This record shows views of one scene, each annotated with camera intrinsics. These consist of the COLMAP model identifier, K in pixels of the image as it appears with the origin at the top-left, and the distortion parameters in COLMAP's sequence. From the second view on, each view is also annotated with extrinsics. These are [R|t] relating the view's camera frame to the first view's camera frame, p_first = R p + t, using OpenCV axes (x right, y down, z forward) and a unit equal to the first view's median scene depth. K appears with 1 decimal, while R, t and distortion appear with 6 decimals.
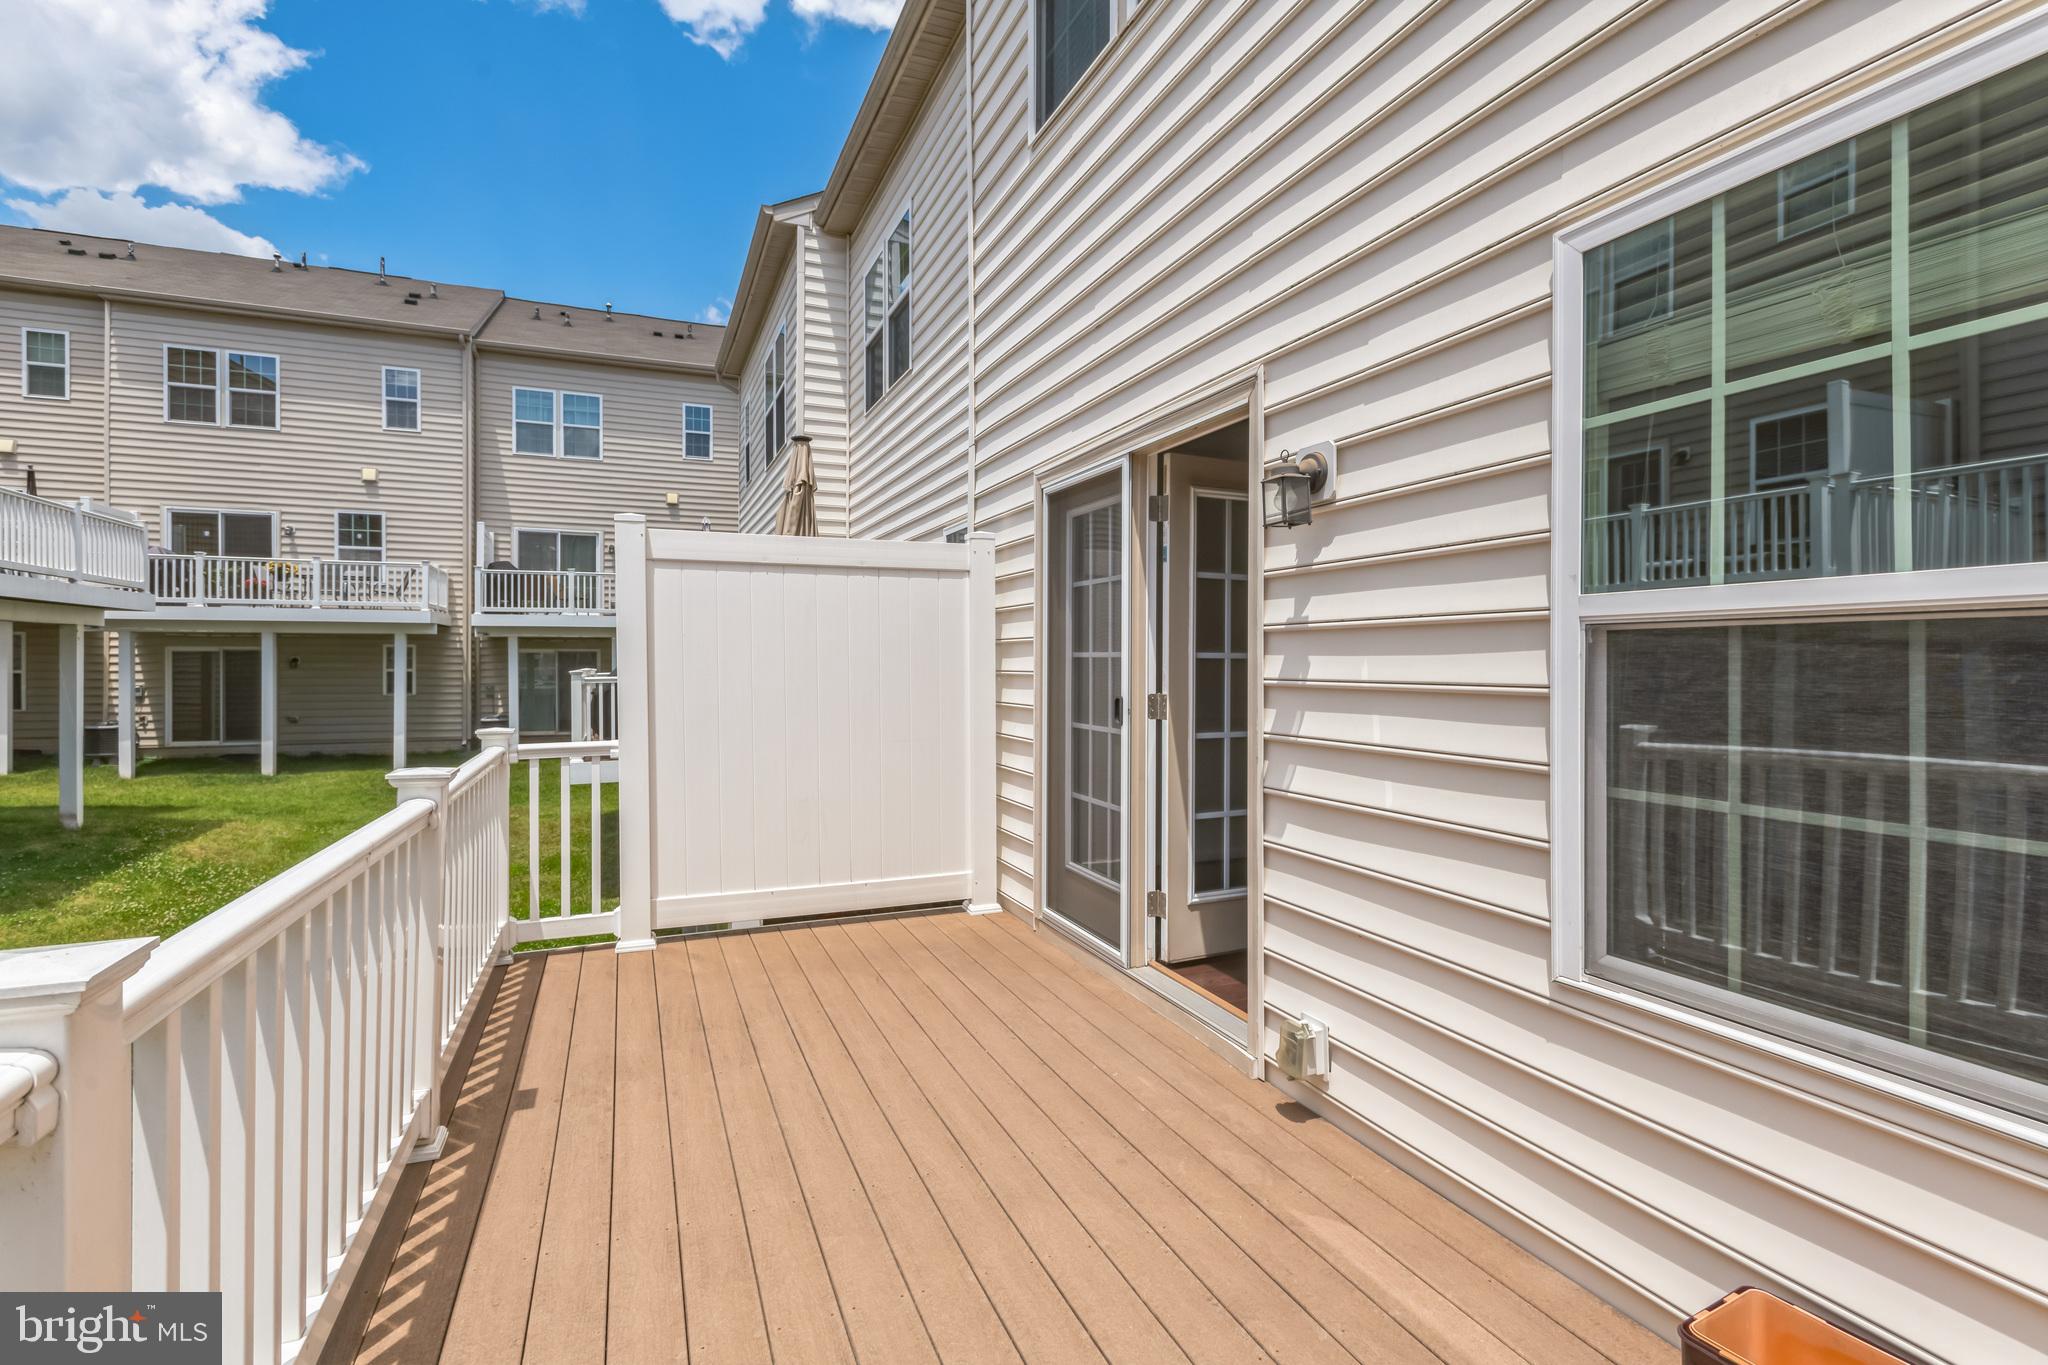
lens RADIAL K [[949.7, 0, 1028.8], [0, 949.7, 674.6], [0, 0, 1]] dist [0.018935, -0.009081]
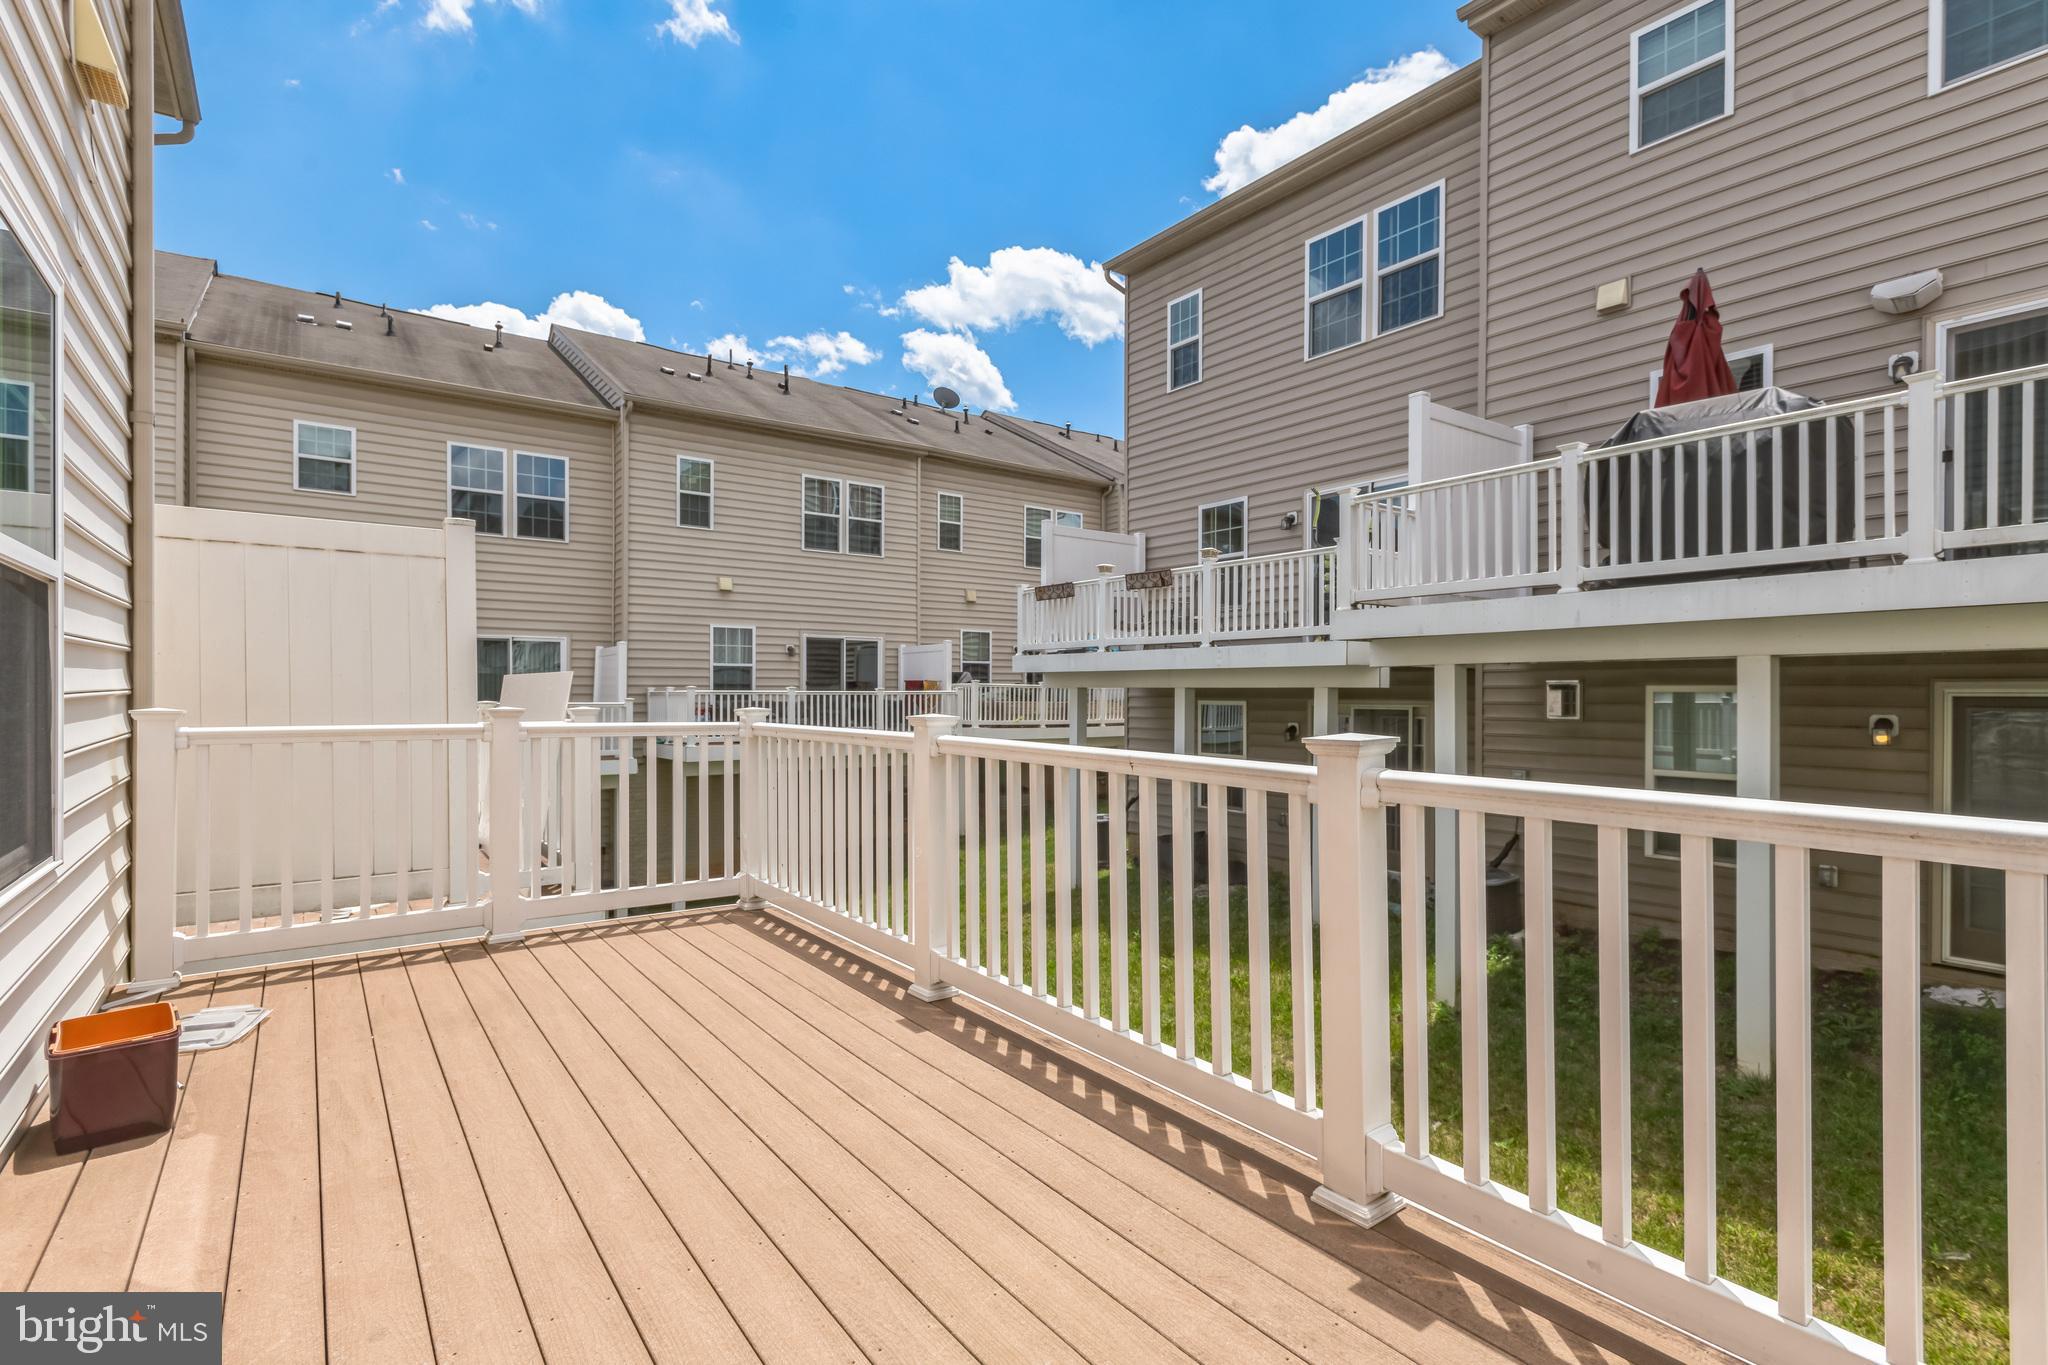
lens RADIAL K [[949.7, 0, 1028.8], [0, 949.7, 674.6], [0, 0, 1]] dist [0.018935, -0.009081]
pose [[-0.969530, -0.007390, -0.244862, -0.180831], [-0.006085, 0.999963, -0.006085, 0.060542], [0.244898, -0.004409, -0.969539, 1.811066]]
